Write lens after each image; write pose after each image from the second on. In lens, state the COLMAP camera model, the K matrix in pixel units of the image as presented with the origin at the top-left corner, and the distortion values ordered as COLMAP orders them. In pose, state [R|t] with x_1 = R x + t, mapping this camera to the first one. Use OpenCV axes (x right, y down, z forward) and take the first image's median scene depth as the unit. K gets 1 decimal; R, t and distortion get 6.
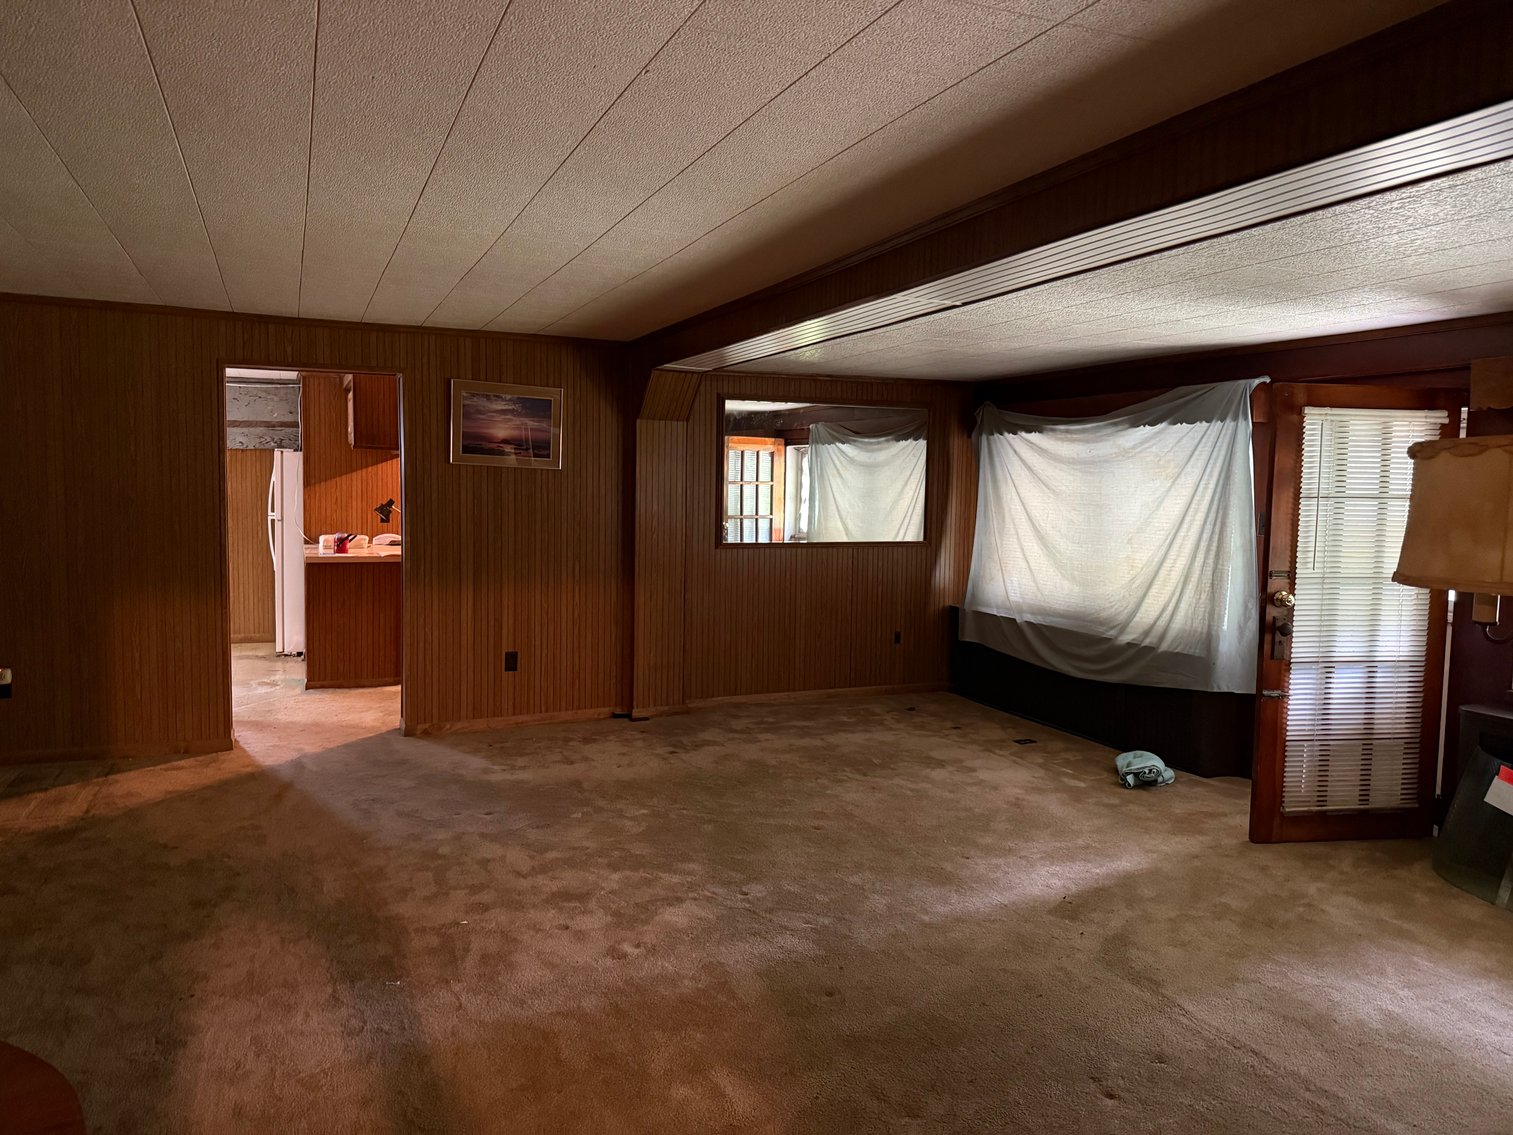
lens RADIAL K [[1075.3, 0, 759.9], [0, 1075.3, 560.4], [0, 0, 1]] dist [0.074253, -0.090774]
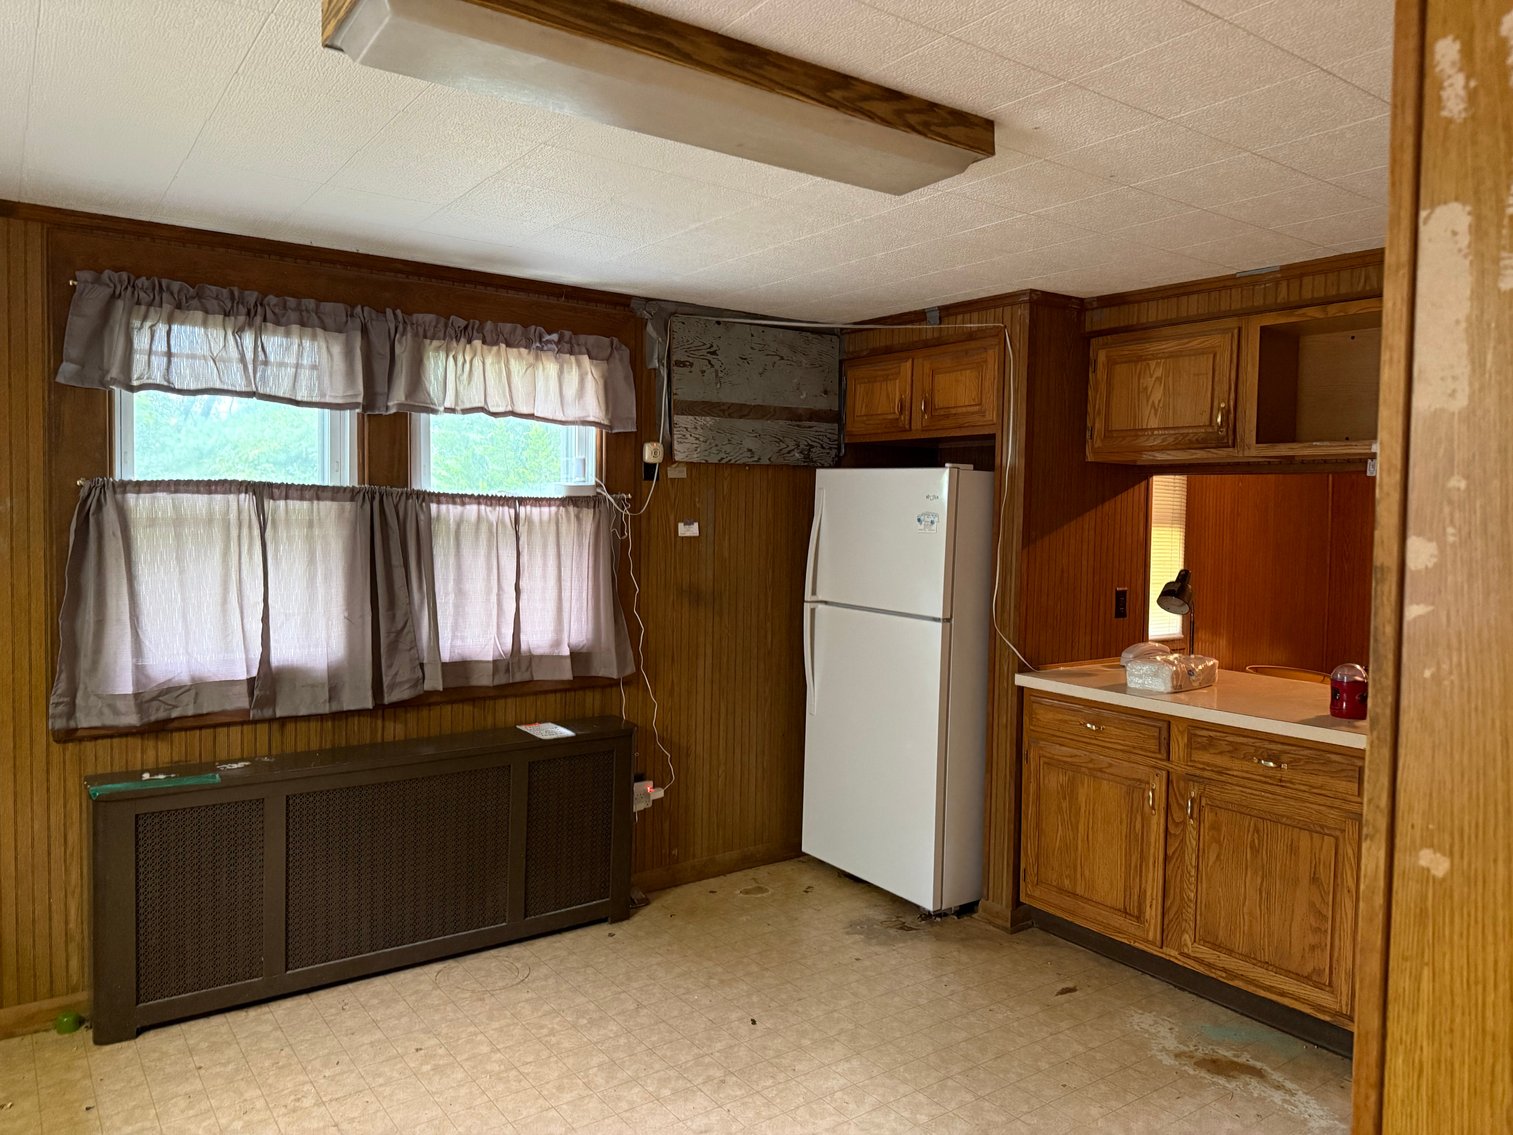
lens RADIAL K [[1075.3, 0, 759.9], [0, 1075.3, 560.4], [0, 0, 1]] dist [0.074253, -0.090774]
pose [[0.978183, -0.010121, 0.207498, -0.568889], [0.014739, 0.999677, -0.020720, -0.050131], [-0.207222, 0.023326, 0.978016, 0.535403]]
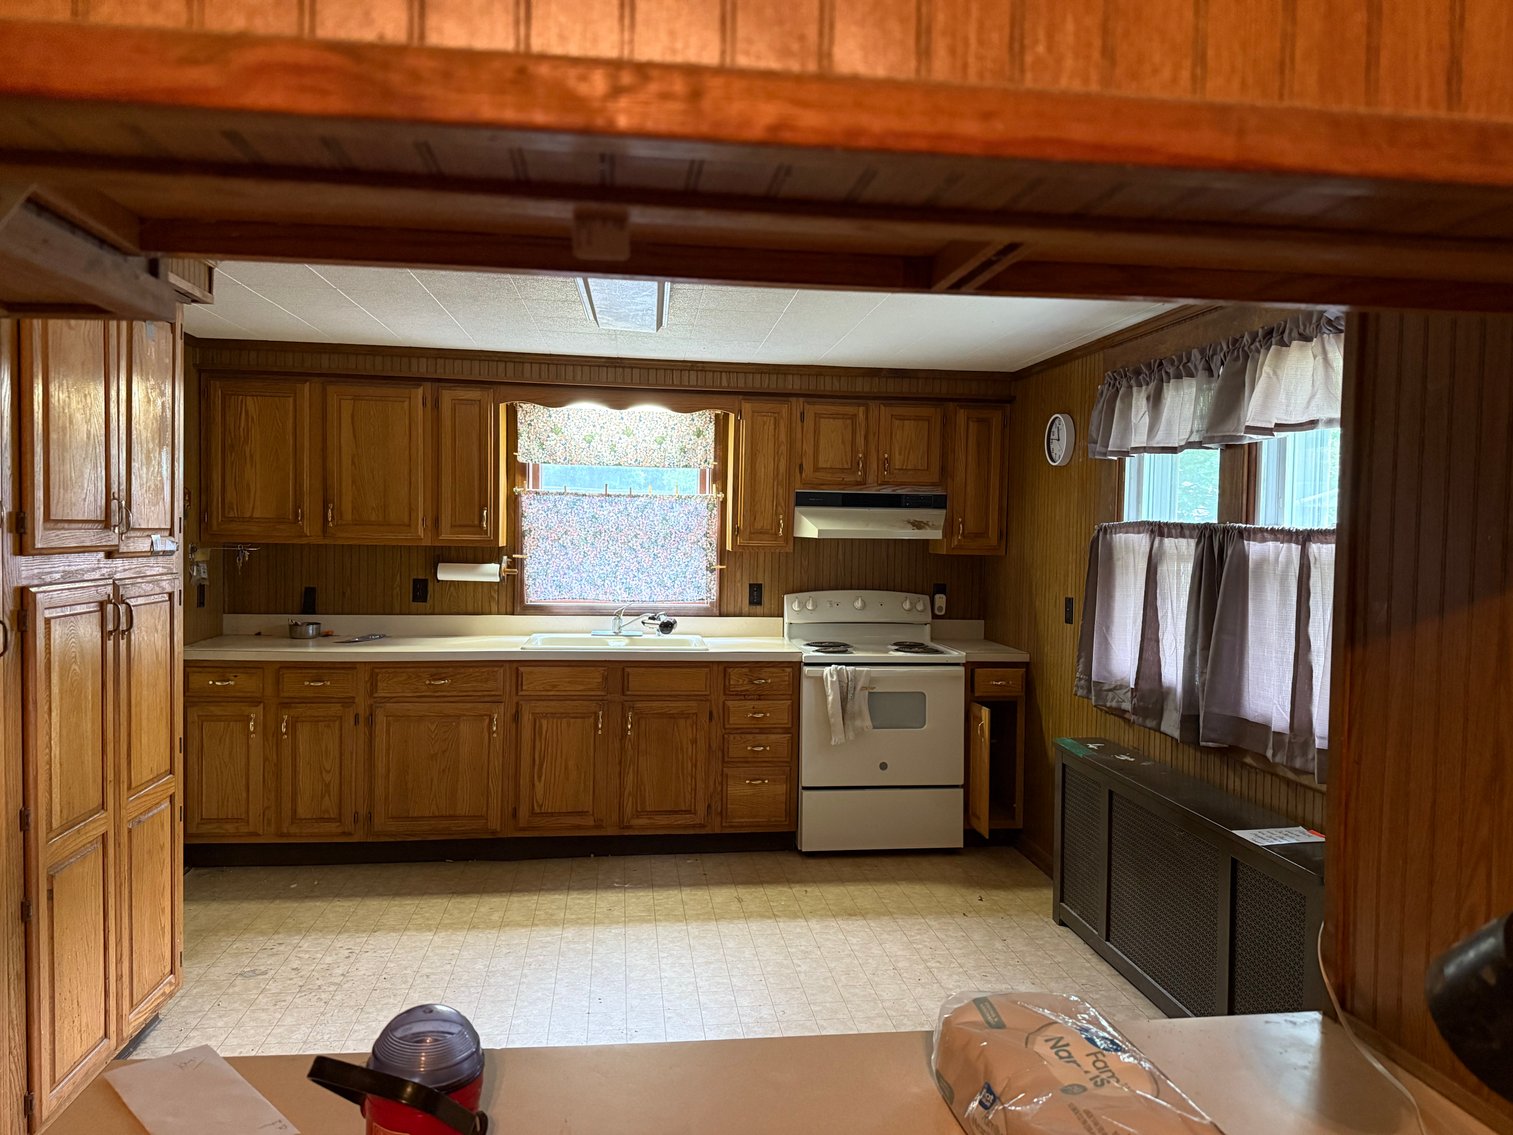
lens RADIAL K [[1054.7, 0, 756.5], [0, 1054.7, 567.5], [0, 0, 1]] dist [0.180547, -0.358963]
pose [[-0.283246, 0.013453, -0.958953, -0.219662], [-0.092353, 0.994872, 0.041235, -0.071433], [0.954590, 0.100242, -0.280552, 0.891053]]
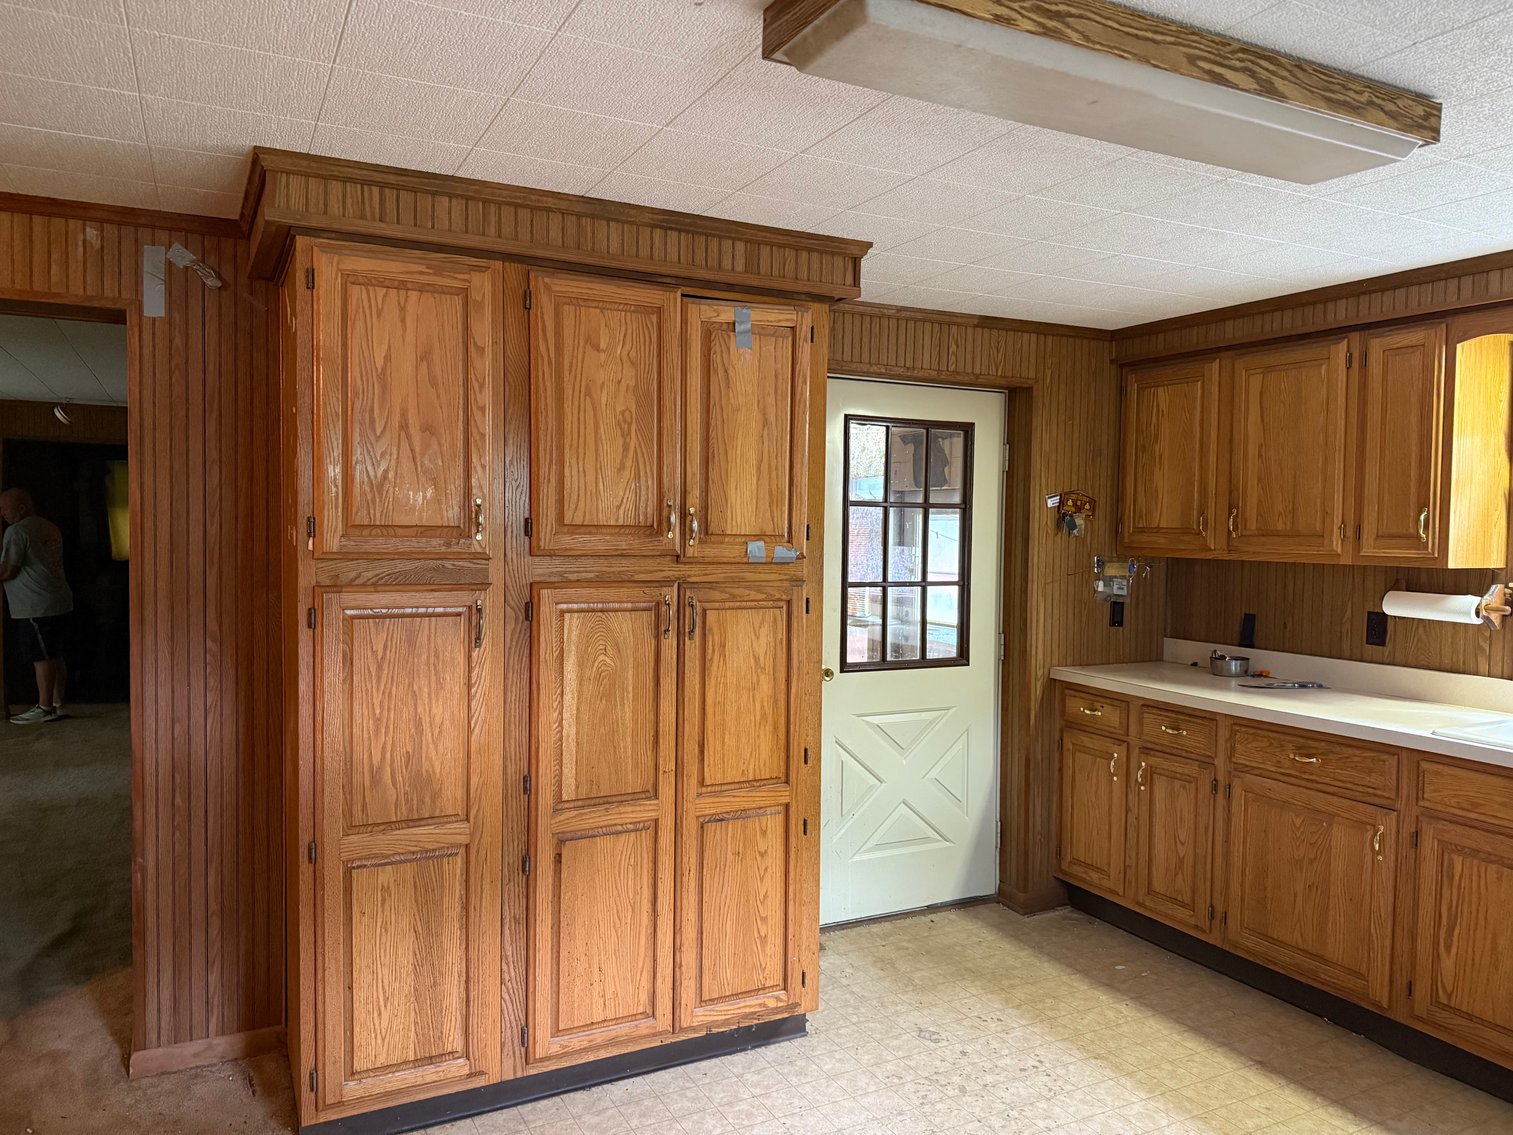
lens RADIAL K [[1068.0, 0, 756.5], [0, 1068.0, 567.5], [0, 0, 1]] dist [0.076166, -0.092898]
pose [[-0.997346, -0.028827, -0.066860, -0.457791], [-0.036155, 0.993148, 0.111128, -0.078870], [0.063198, 0.113250, -0.991555, 0.947733]]
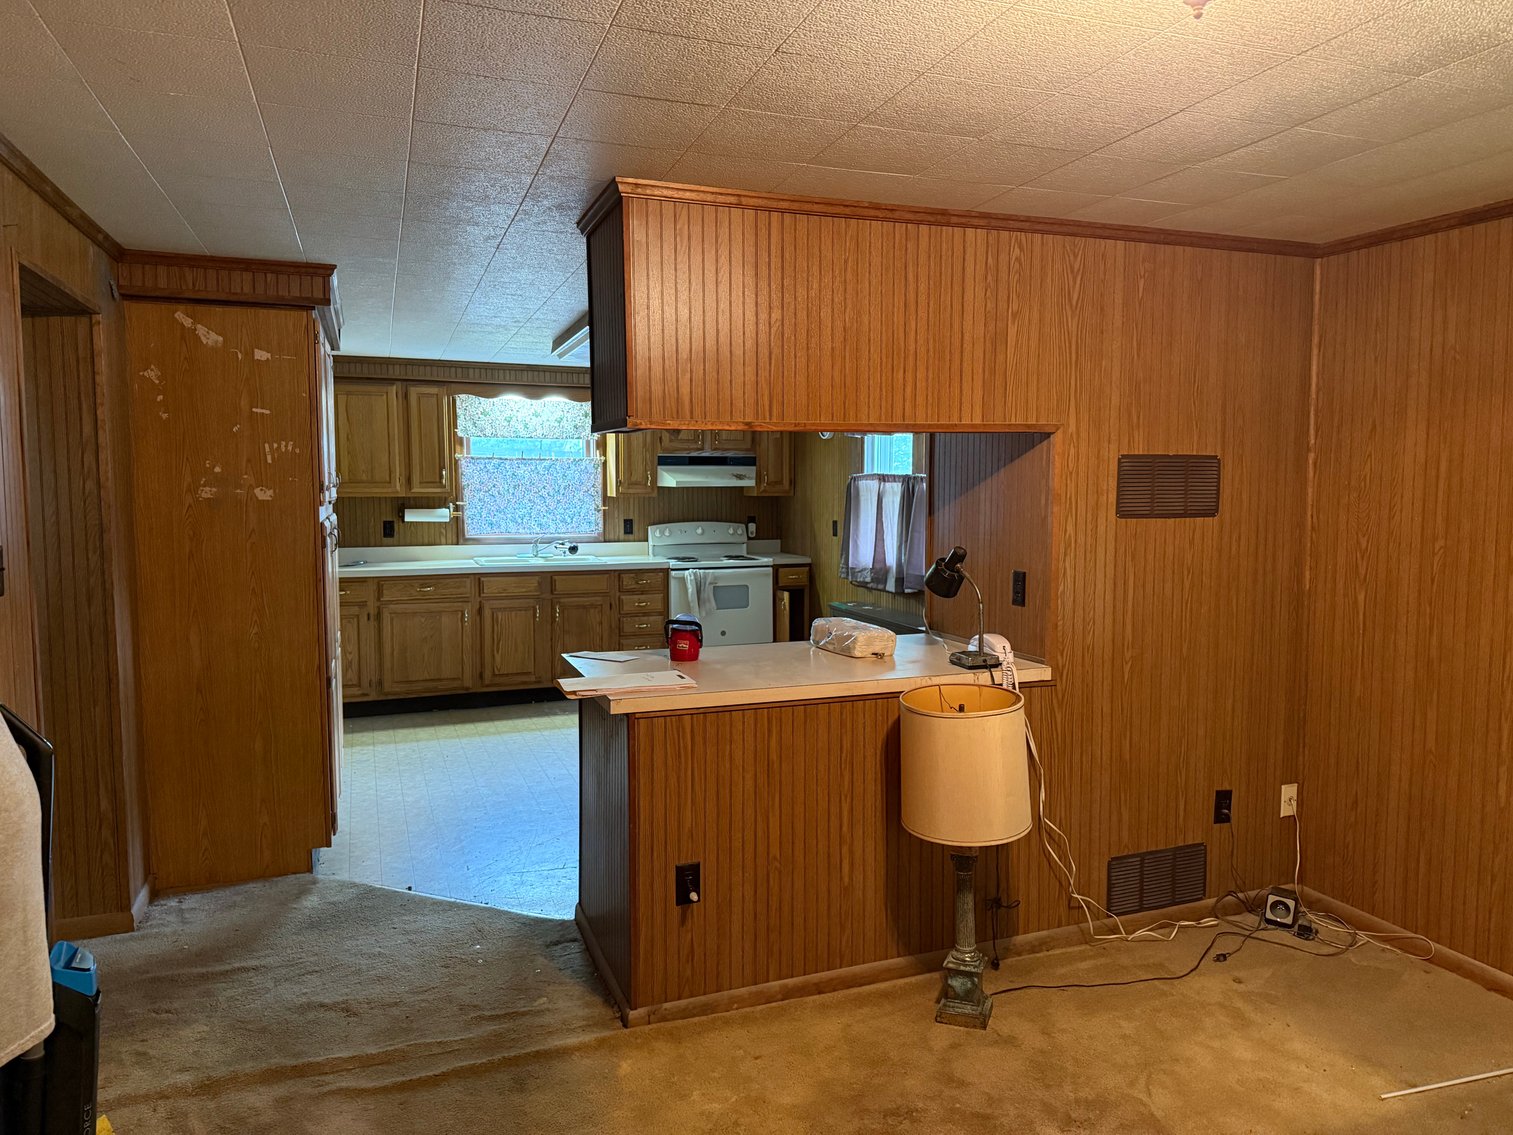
lens RADIAL K [[1056.4, 0, 763.4], [0, 1056.4, 574.3], [0, 0, 1]] dist [0.156137, -0.272440]
pose [[-0.057646, 0.071779, -0.995753, 0.068878], [-0.072751, 0.994458, 0.075897, -0.066678], [0.995683, 0.076817, -0.052105, 0.882697]]
